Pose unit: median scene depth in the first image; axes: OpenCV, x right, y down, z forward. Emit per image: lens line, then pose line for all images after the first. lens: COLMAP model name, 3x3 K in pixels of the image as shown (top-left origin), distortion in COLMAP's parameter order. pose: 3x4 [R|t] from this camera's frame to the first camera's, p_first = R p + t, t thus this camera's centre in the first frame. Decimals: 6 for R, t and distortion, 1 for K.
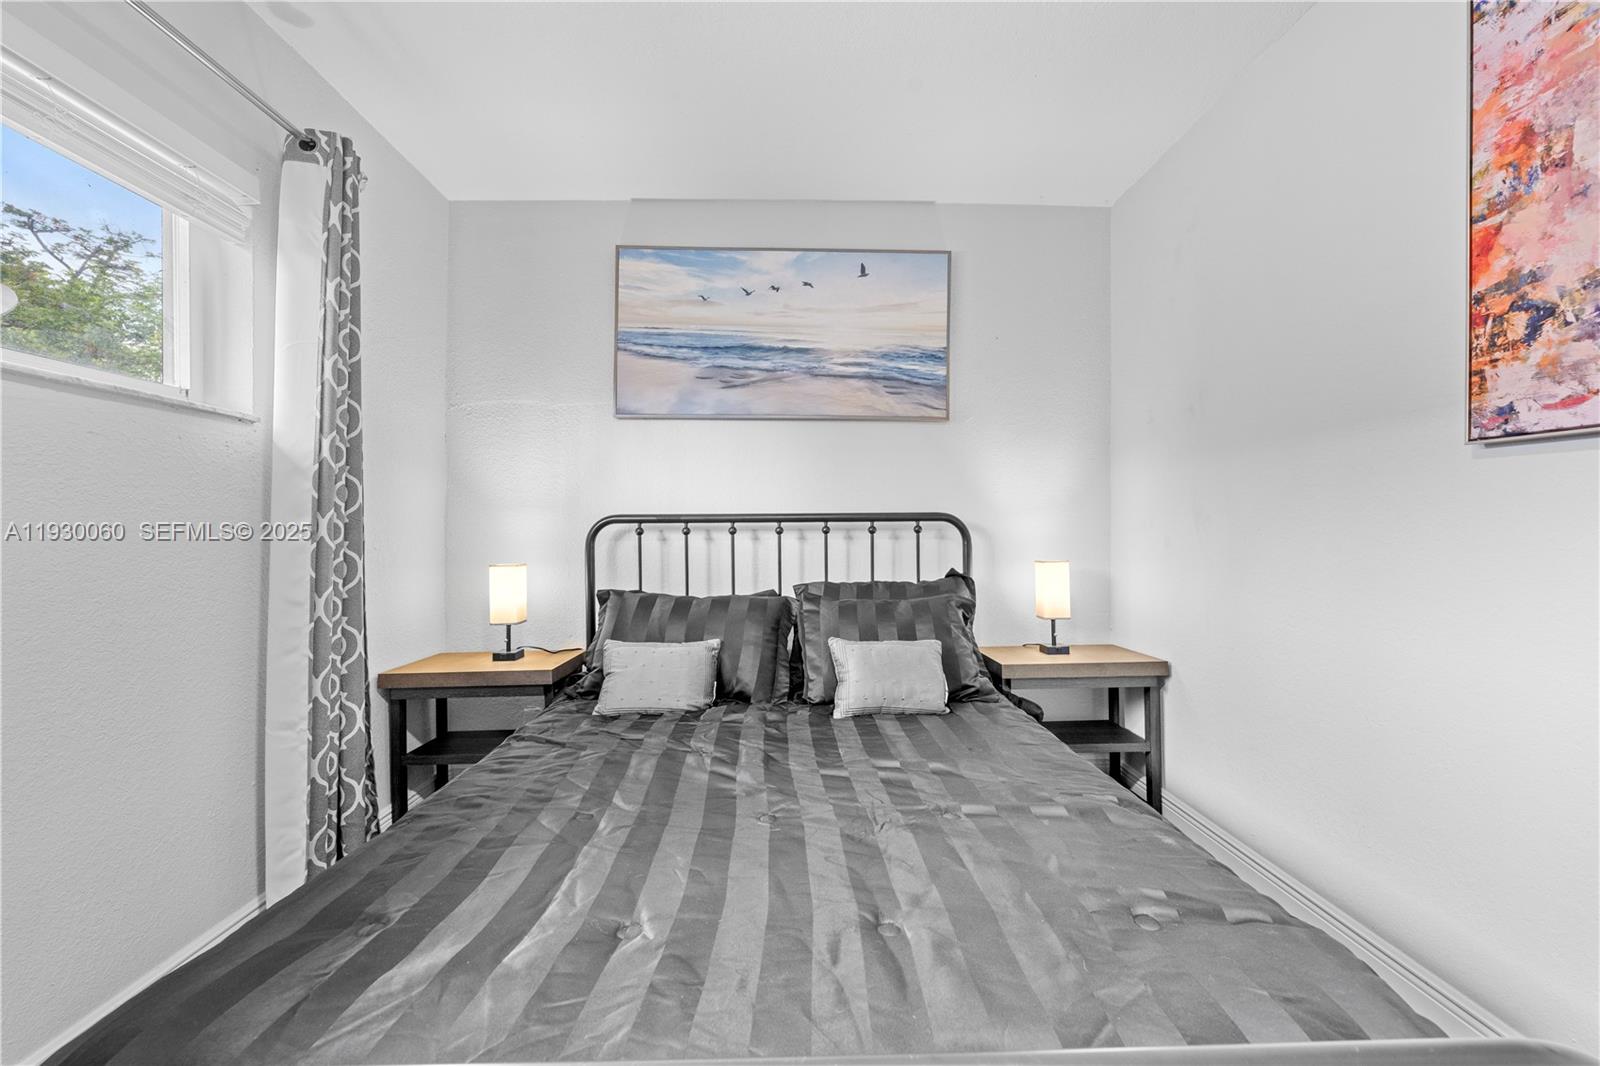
lens RADIAL K [[645.3, 0, 800.6], [0, 645.3, 524.1], [0, 0, 1]] dist [-0.003623, 0.001636]
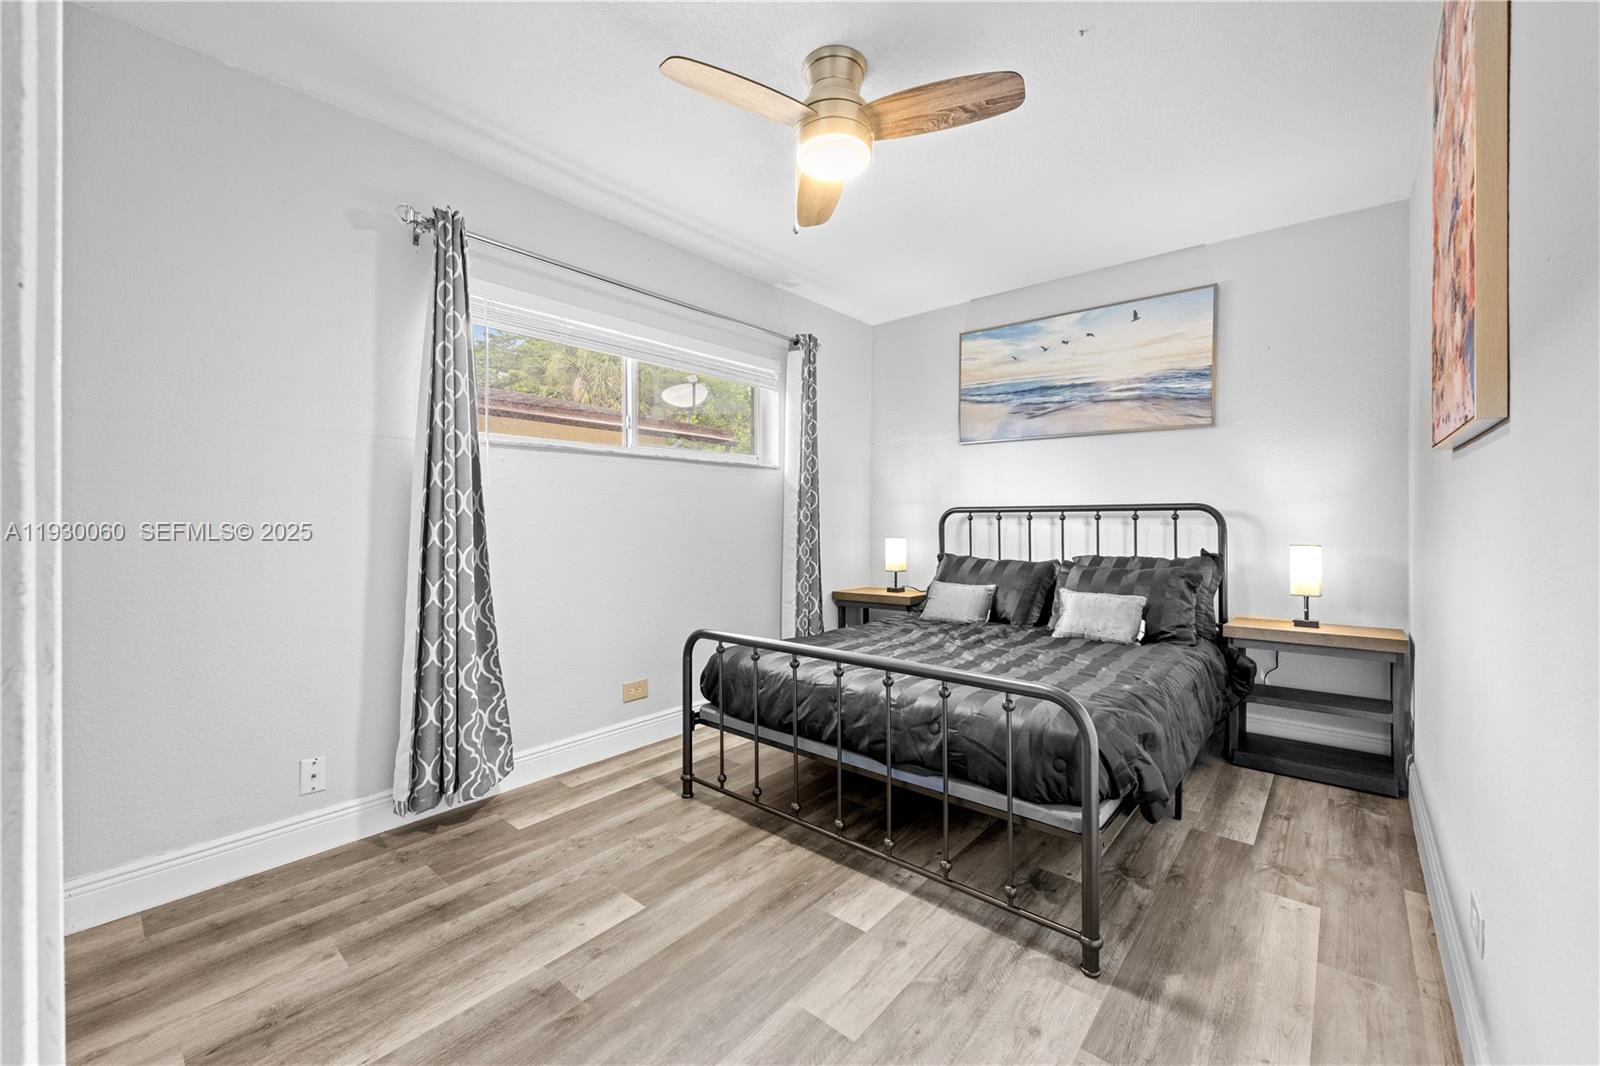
lens RADIAL K [[645.3, 0, 784.7], [0, 645.3, 516.7], [0, 0, 1]] dist [-0.003623, 0.001636]
pose [[0.726109, 0.001761, -0.687577, 0.517921], [0.001961, 0.999987, 0.004632, 0.000047], [0.687577, -0.004712, 0.726096, -0.453805]]
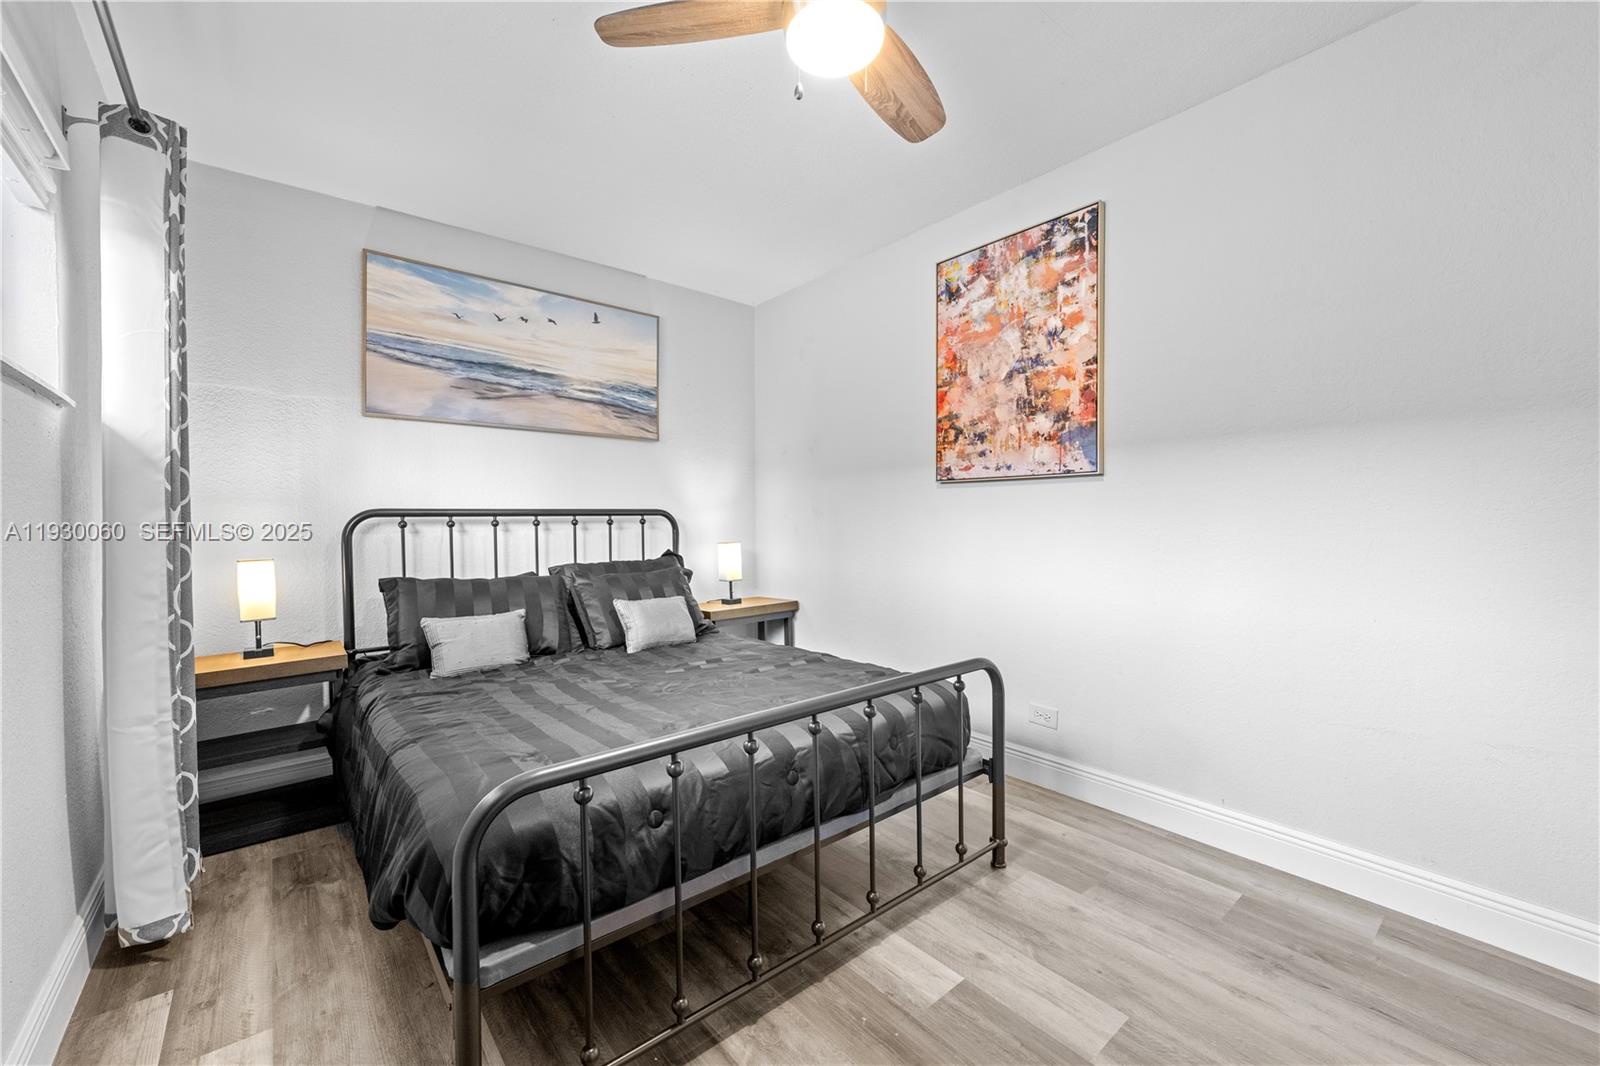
lens RADIAL K [[645.3, 0, 798.6], [0, 645.3, 529.7], [0, 0, 1]] dist [-0.003623, 0.001636]
pose [[0.781071, -0.012448, 0.624318, -0.427008], [0.003155, 0.999867, 0.015988, 0.004876], [-0.624434, -0.010518, 0.781007, -0.270347]]
